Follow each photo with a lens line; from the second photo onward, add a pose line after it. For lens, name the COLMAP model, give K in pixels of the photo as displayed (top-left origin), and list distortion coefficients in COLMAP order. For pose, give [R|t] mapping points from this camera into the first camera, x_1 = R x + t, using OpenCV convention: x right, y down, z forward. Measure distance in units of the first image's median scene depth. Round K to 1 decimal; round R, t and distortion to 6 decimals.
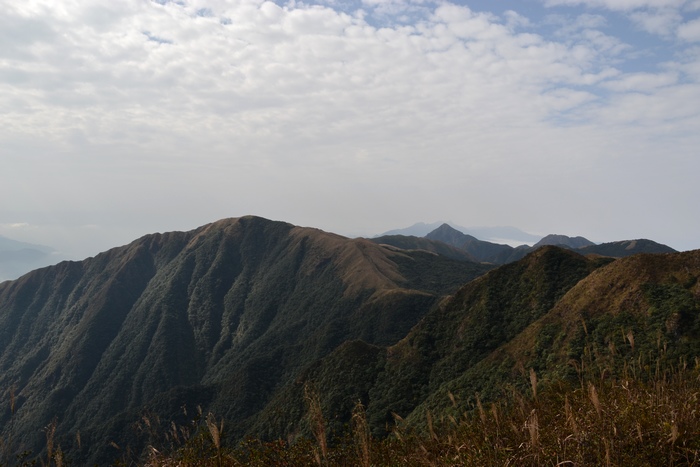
lens RADIAL K [[555.5, 0, 350.0], [0, 555.5, 233.5], [0, 0, 1]] dist [-0.159639, 0.128118]
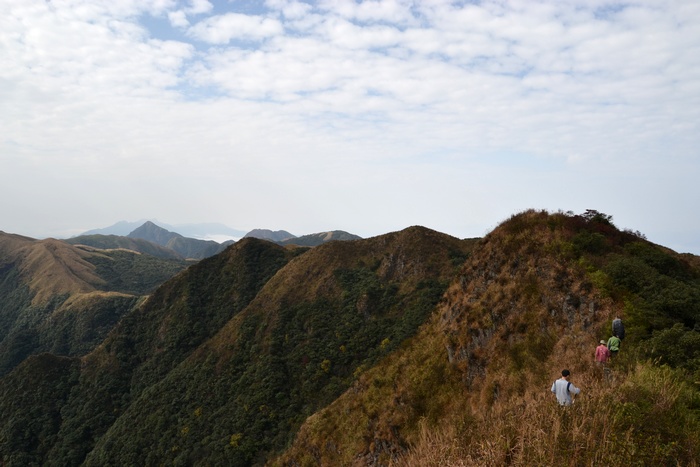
lens RADIAL K [[555.5, 0, 350.0], [0, 555.5, 233.5], [0, 0, 1]] dist [-0.159639, 0.128118]
pose [[0.866642, -0.033196, 0.497826, 0.021566], [0.030334, 0.999444, 0.013838, 0.006598], [-0.498008, 0.003109, 0.867167, 0.027089]]
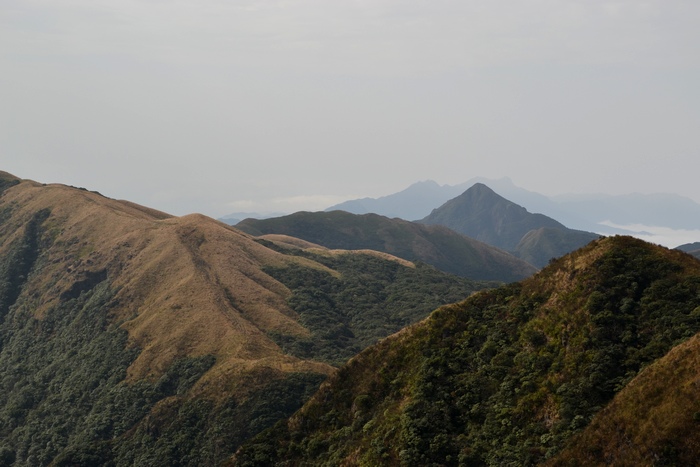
lens RADIAL K [[1449.0, 0, 350.0], [0, 1449.0, 233.5], [0, 0, 1]] dist [0.384706, 0.123552]
pose [[0.997823, 0.011644, 0.064916, 0.148374], [-0.012704, 0.999792, 0.015945, 0.008165], [-0.064717, -0.016735, 0.997763, 0.124451]]
